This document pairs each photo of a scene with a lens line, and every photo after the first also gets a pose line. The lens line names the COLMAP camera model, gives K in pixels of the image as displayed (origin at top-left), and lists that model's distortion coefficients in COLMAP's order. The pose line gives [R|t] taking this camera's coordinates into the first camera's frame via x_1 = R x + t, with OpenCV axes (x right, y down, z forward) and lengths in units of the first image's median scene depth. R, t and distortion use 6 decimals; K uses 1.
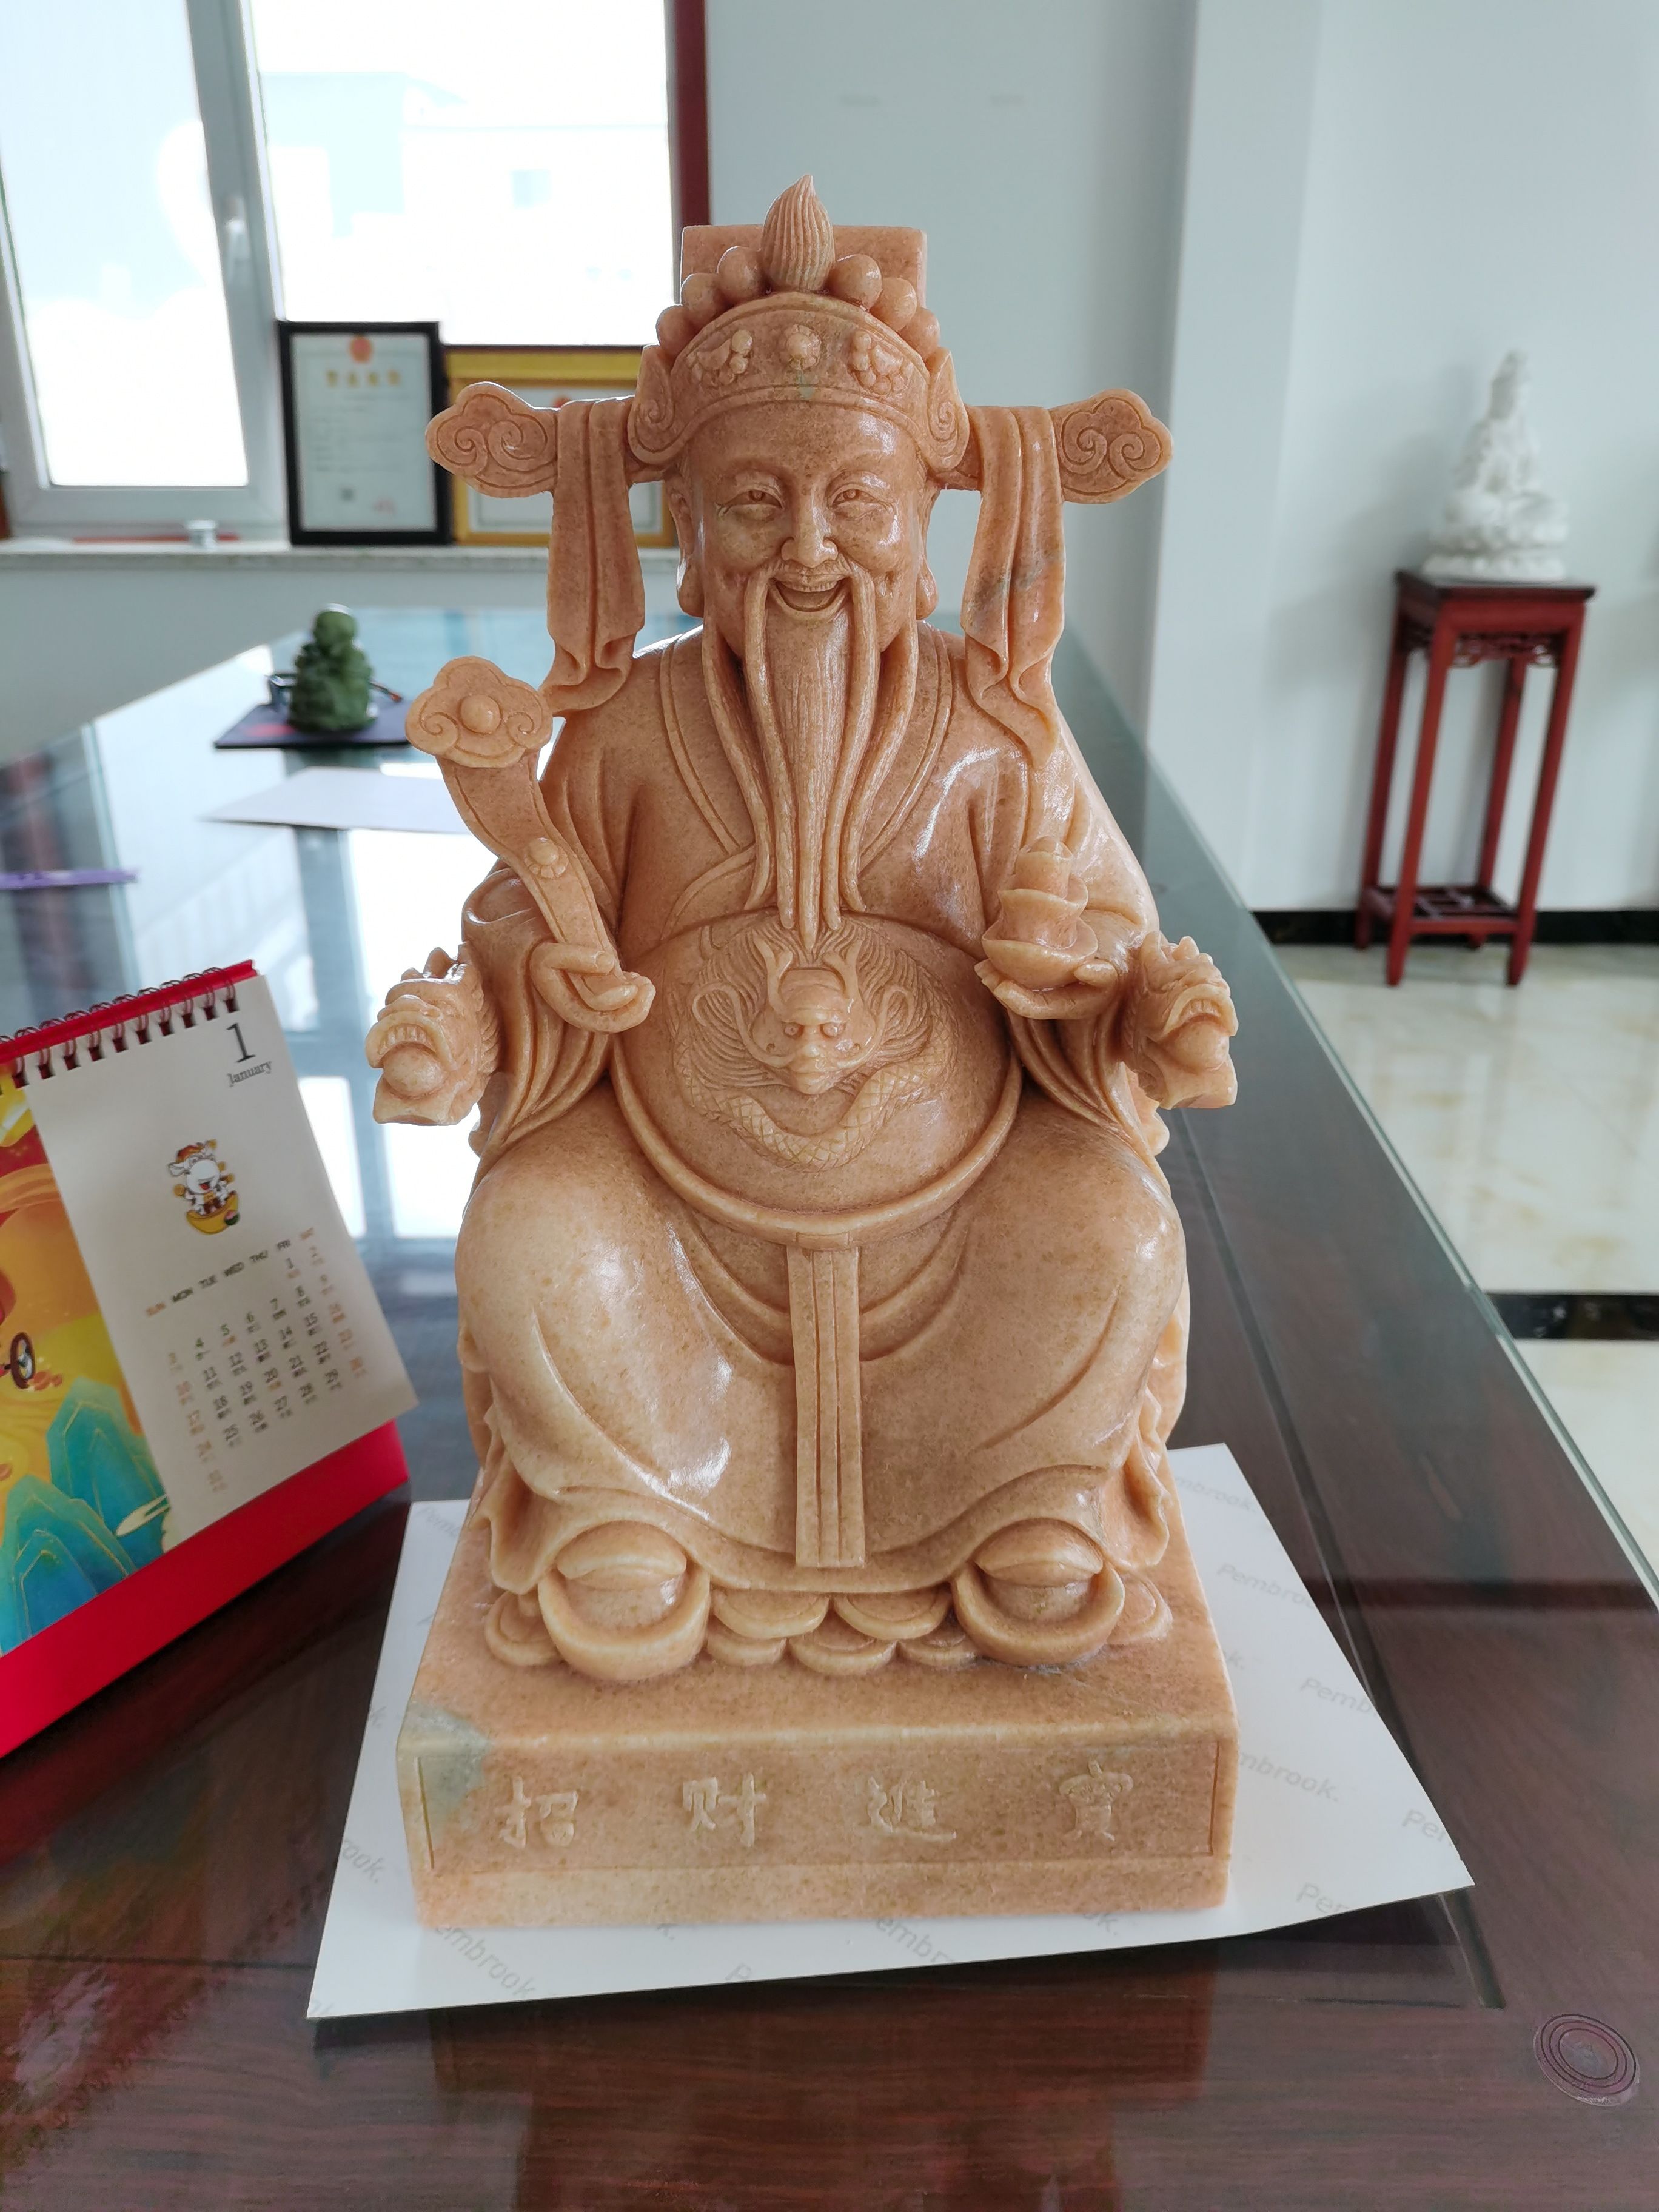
lens RADIAL K [[1699.8, 0, 818.6], [0, 1699.8, 1110.3], [0, 0, 1]] dist [0.062563, -0.071291]
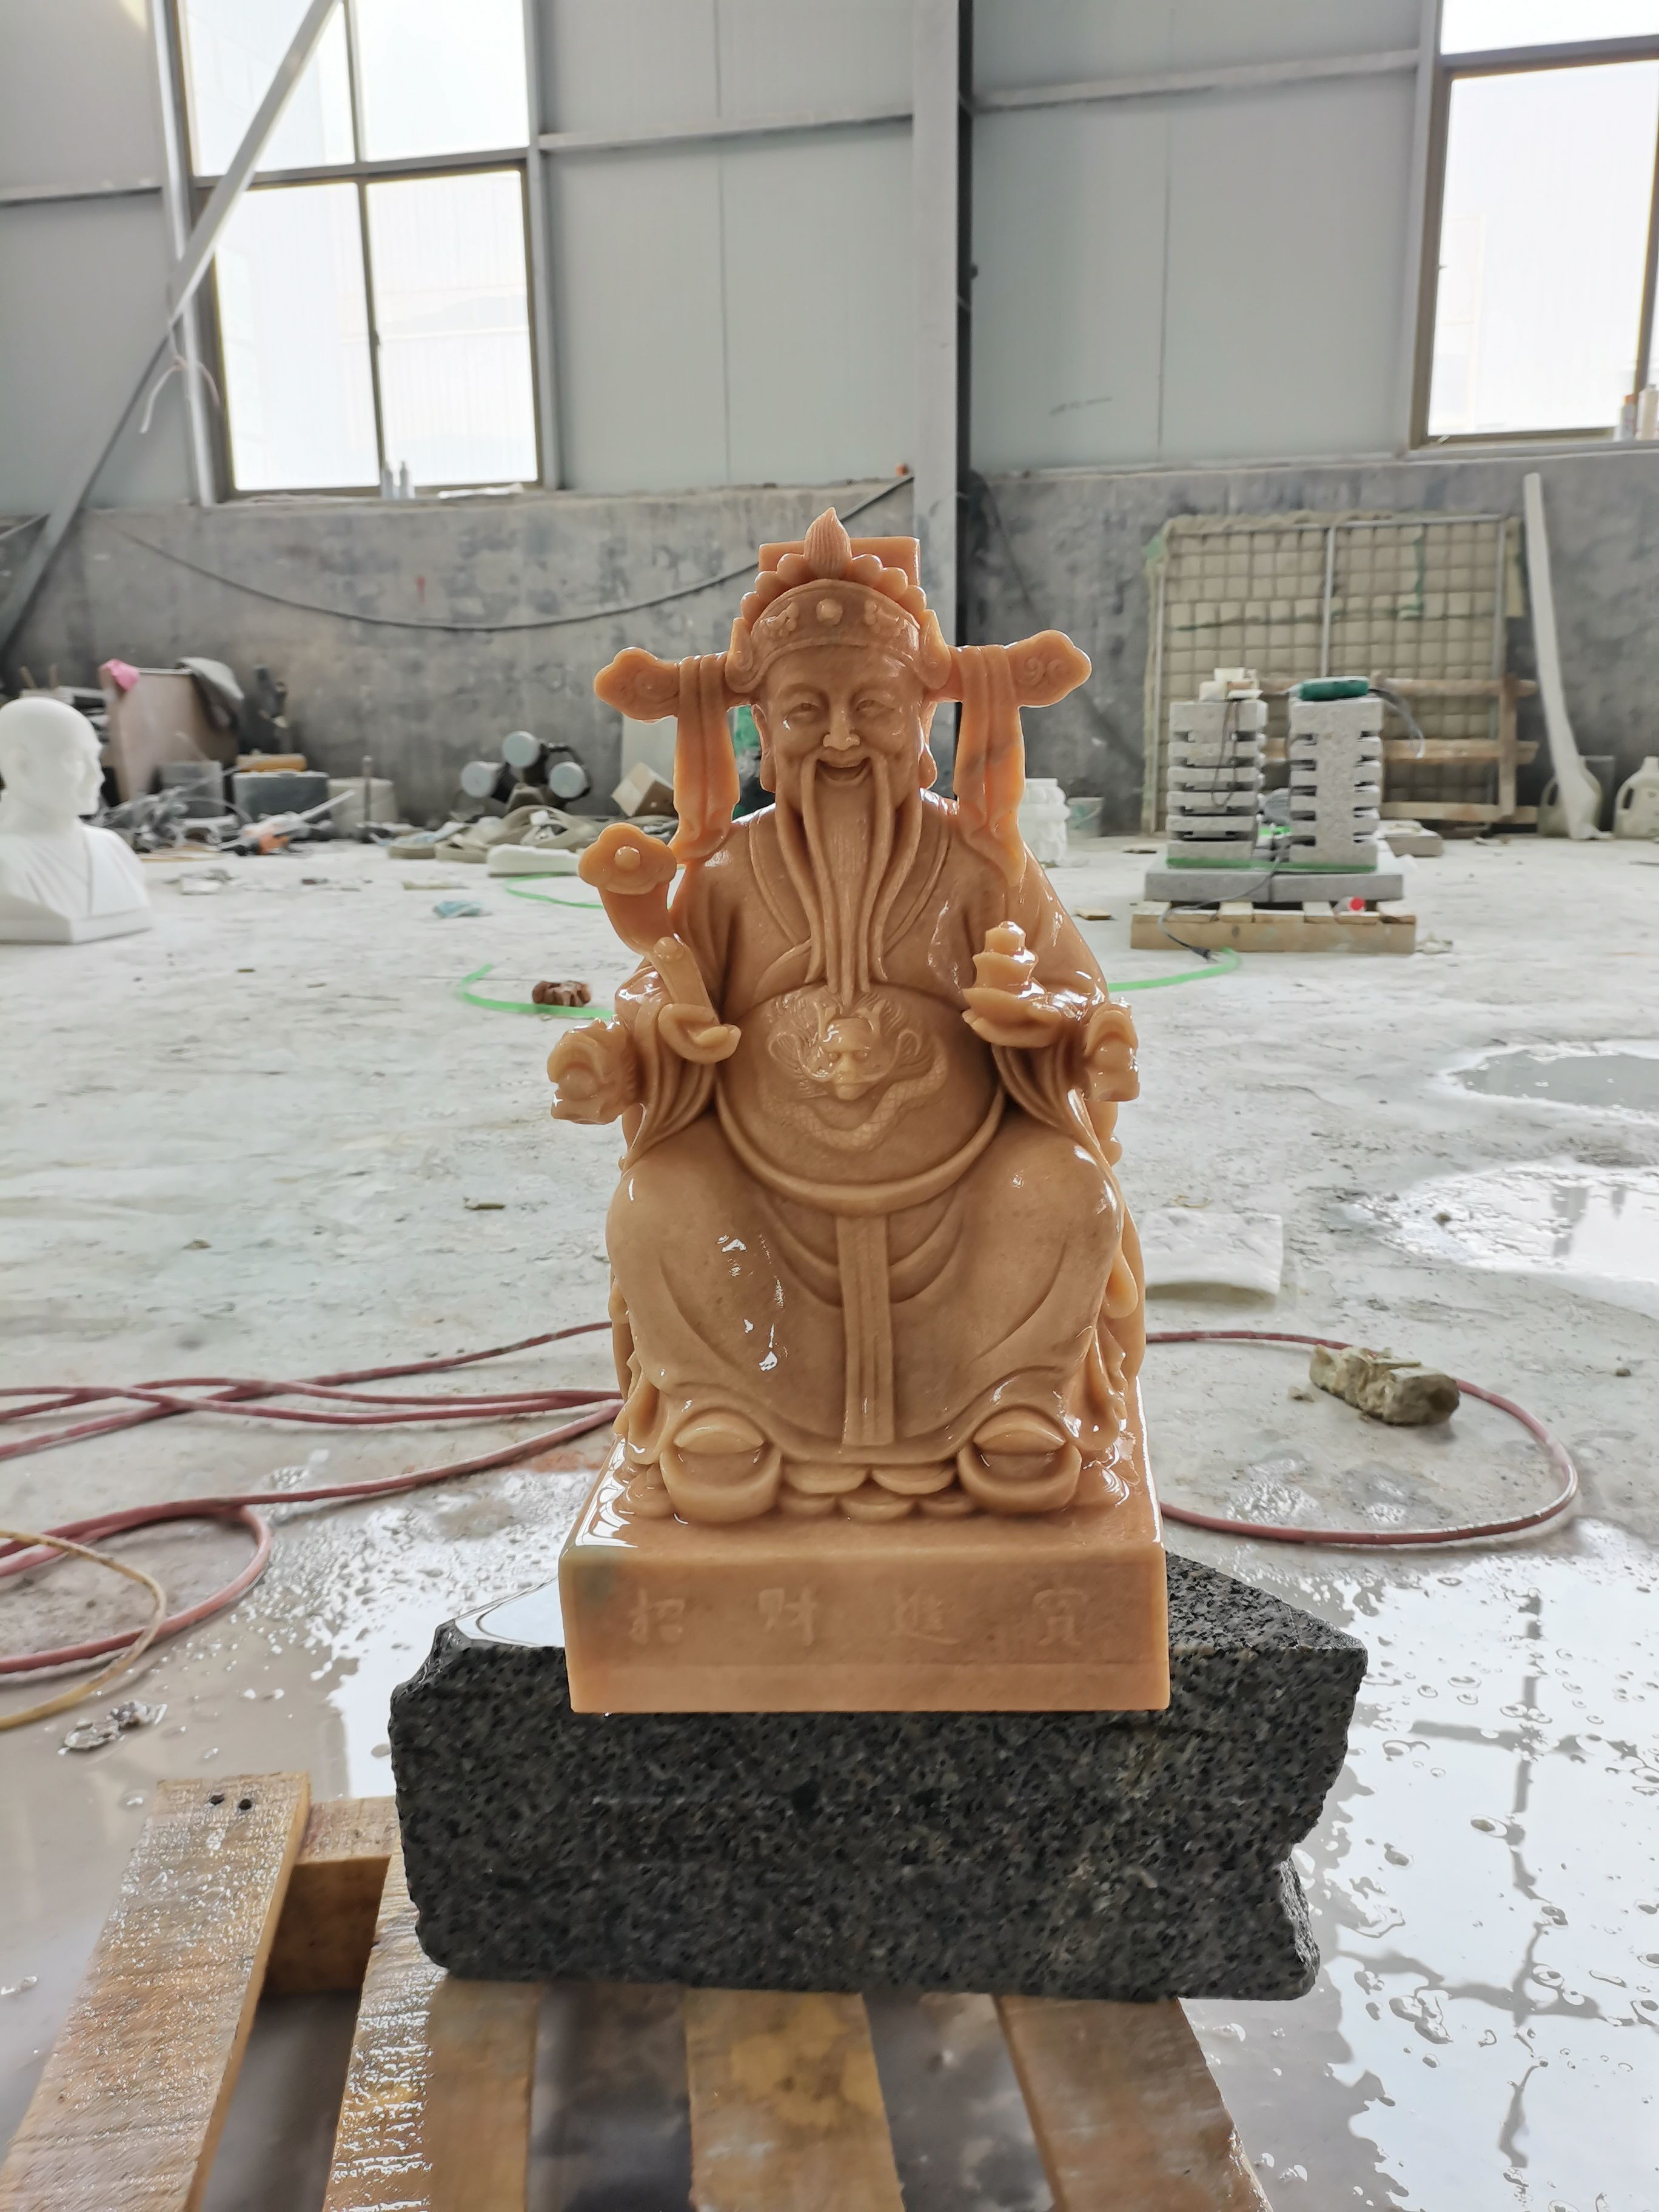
lens RADIAL K [[1699.8, 0, 818.6], [0, 1699.8, 1110.3], [0, 0, 1]] dist [0.062563, -0.071291]
pose [[0.992960, -0.023689, -0.116057, 0.135091], [0.005159, 0.987517, -0.157430, 0.218297], [0.118337, 0.155724, 0.980687, -0.399716]]
